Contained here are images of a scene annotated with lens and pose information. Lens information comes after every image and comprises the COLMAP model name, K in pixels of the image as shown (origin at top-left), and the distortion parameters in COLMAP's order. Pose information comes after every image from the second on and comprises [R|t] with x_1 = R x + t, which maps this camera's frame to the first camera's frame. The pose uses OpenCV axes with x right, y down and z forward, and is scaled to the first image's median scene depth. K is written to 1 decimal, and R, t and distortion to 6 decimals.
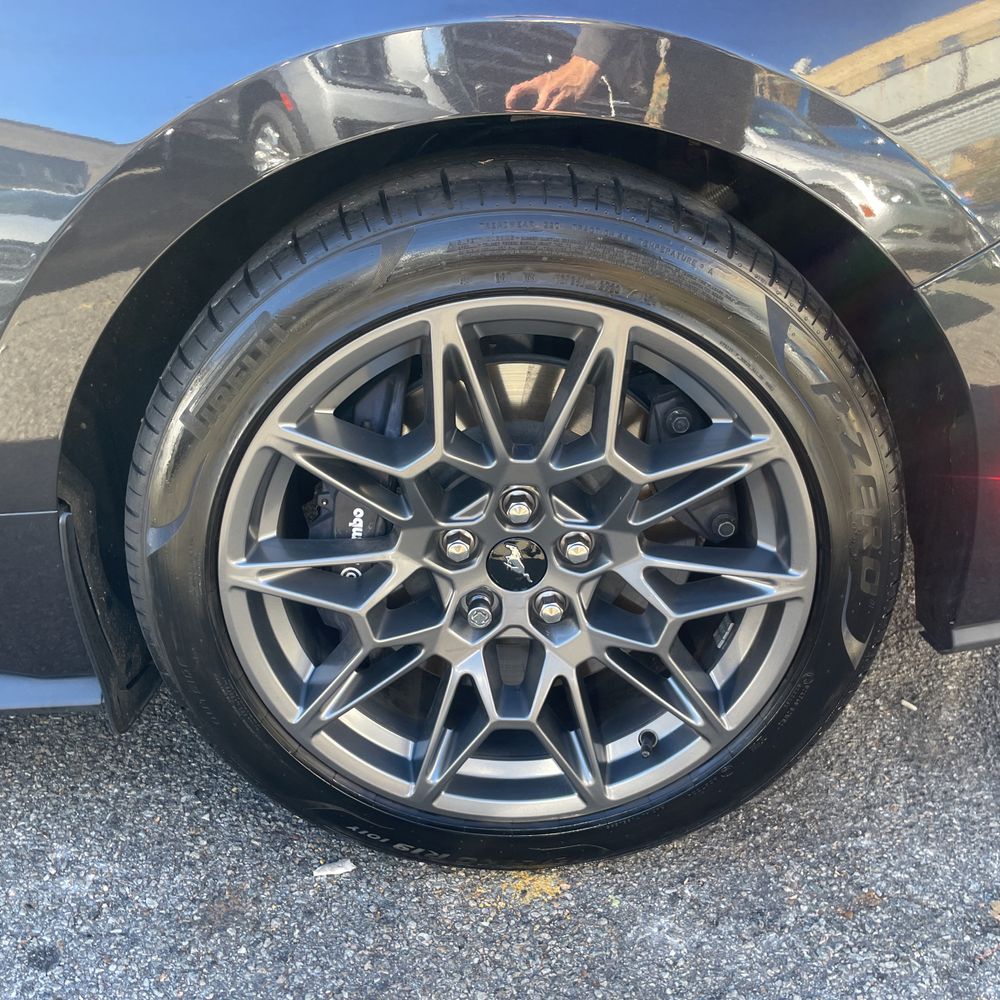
lens RADIAL K [[1010.1, 0, 494.0], [0, 1010.1, 501.7], [0, 0, 1]] dist [0.093466, -0.129376]
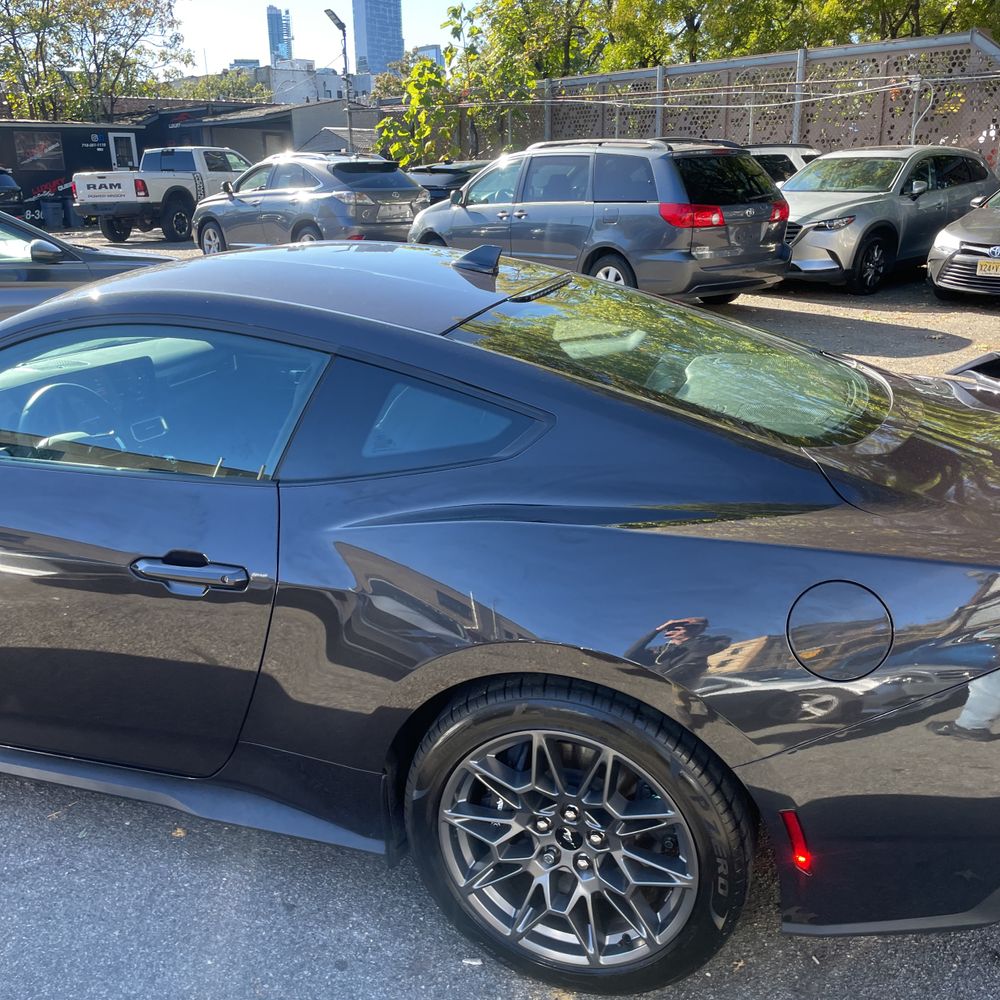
lens RADIAL K [[1010.1, 0, 494.0], [0, 1010.1, 501.7], [0, 0, 1]] dist [0.093466, -0.129376]
pose [[0.941219, 0.133925, -0.310114, 0.439639], [-0.168530, 0.981805, -0.087501, -0.414568], [0.292753, 0.134621, 0.946664, -1.171095]]
